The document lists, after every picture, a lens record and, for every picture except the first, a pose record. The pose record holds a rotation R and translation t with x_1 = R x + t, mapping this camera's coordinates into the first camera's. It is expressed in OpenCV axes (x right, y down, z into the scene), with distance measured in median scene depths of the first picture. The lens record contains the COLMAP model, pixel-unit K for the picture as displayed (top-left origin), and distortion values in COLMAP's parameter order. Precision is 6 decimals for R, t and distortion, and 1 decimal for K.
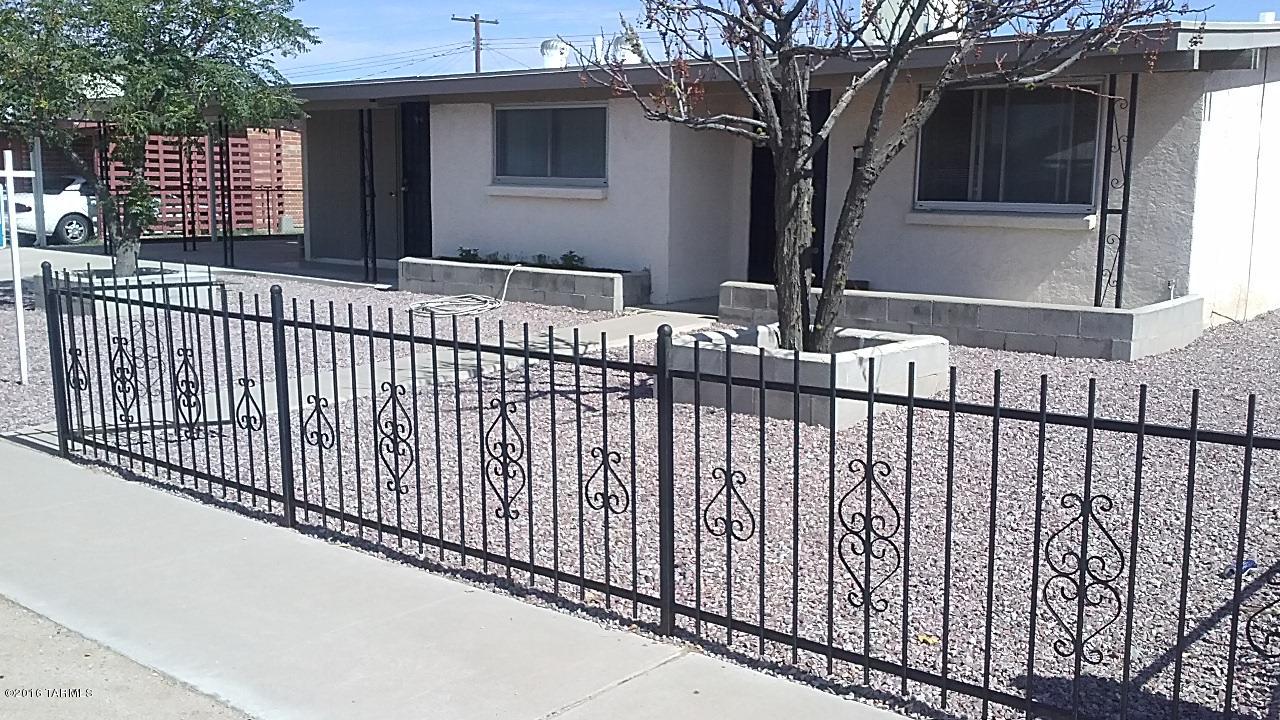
lens RADIAL K [[1290.0, 0, 643.6], [0, 1290.0, 365.2], [0, 0, 1]] dist [0.117270, 0.000000]
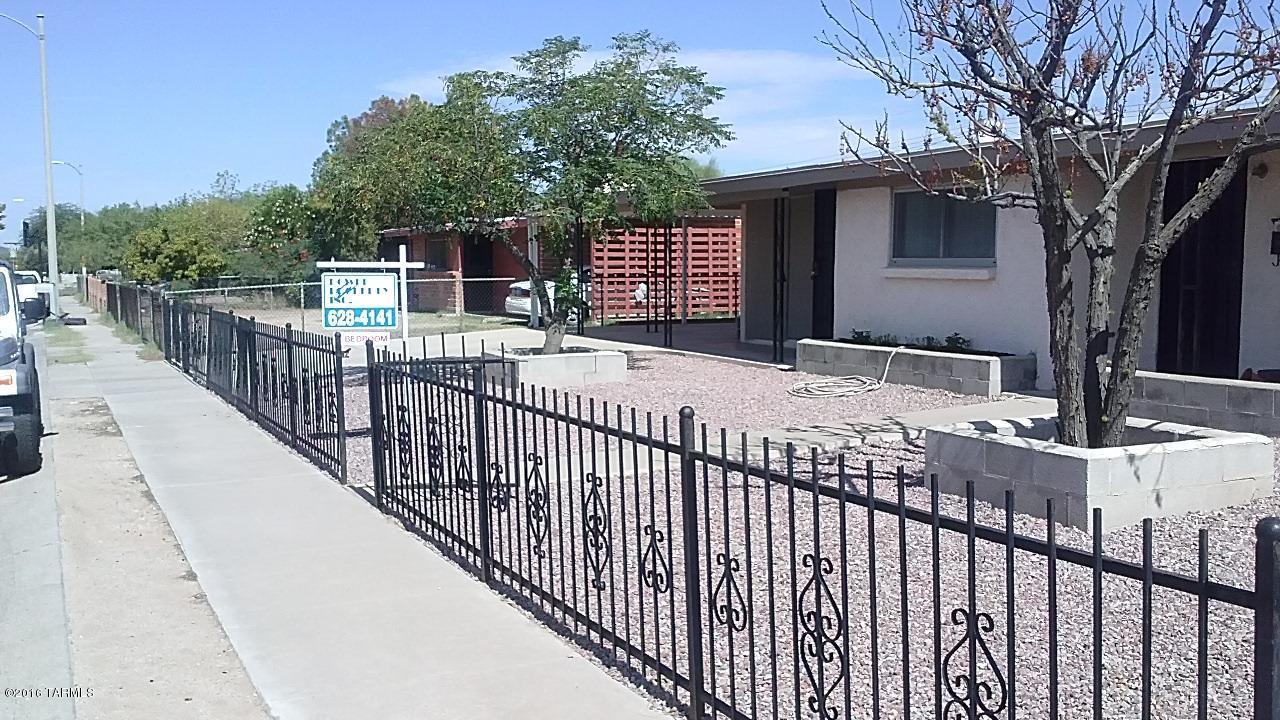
lens RADIAL K [[1290.0, 0, 651.0], [0, 1290.0, 369.9], [0, 0, 1]] dist [0.117270, 0.000000]
pose [[0.920417, 0.019625, -0.390445, 0.110434], [-0.042724, 0.997807, -0.050561, -0.002027], [0.388596, 0.063219, 0.919237, 0.016029]]
